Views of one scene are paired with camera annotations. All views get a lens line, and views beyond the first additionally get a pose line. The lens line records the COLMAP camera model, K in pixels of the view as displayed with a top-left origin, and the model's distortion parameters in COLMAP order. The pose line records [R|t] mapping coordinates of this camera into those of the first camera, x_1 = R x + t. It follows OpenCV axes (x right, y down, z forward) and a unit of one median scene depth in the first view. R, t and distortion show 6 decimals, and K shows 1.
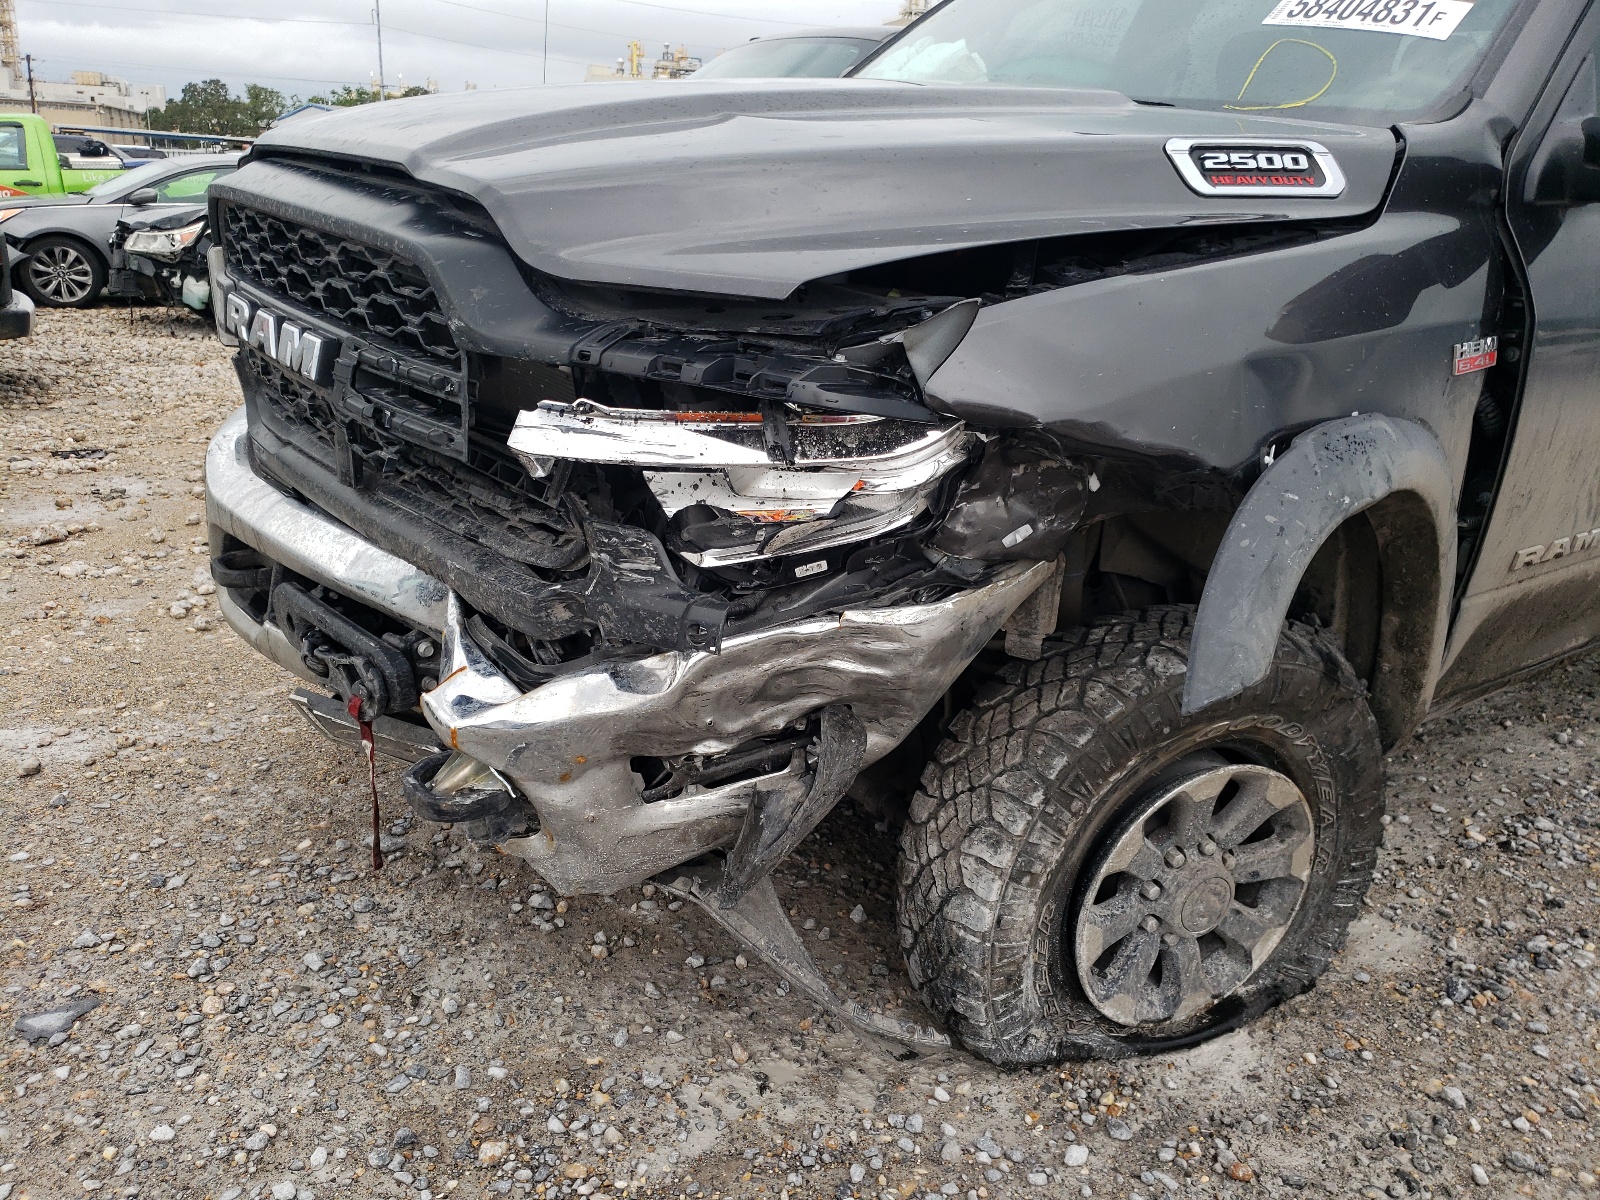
lens RADIAL K [[1235.6, 0, 800.0], [0, 1235.6, 600.0], [0, 0, 1]] dist [0.011109, 0.034723]
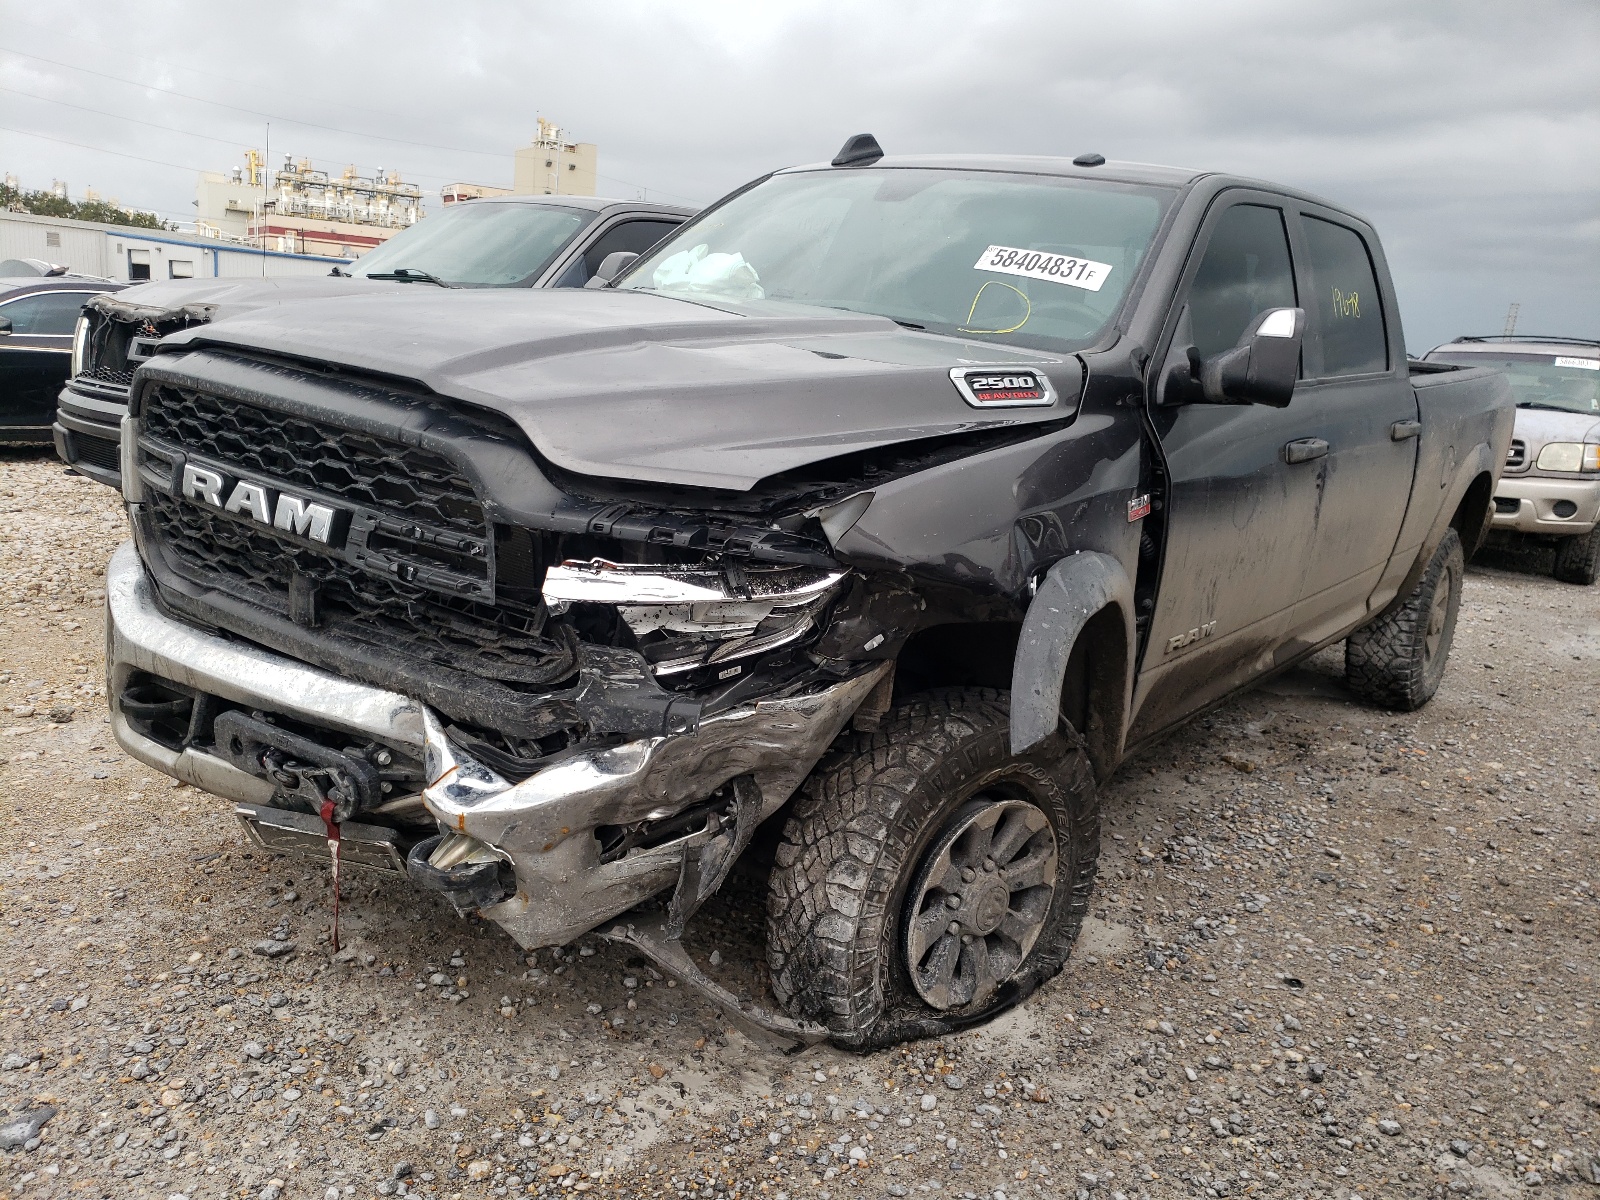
lens RADIAL K [[1211.7, 0, 800.0], [0, 1211.7, 600.0], [0, 0, 1]] dist [0.068996, -0.029104]
pose [[0.962587, -0.032813, 0.268979, -0.235143], [0.056162, 0.995246, -0.079572, 0.004496], [-0.265090, 0.091701, 0.959853, -0.267614]]
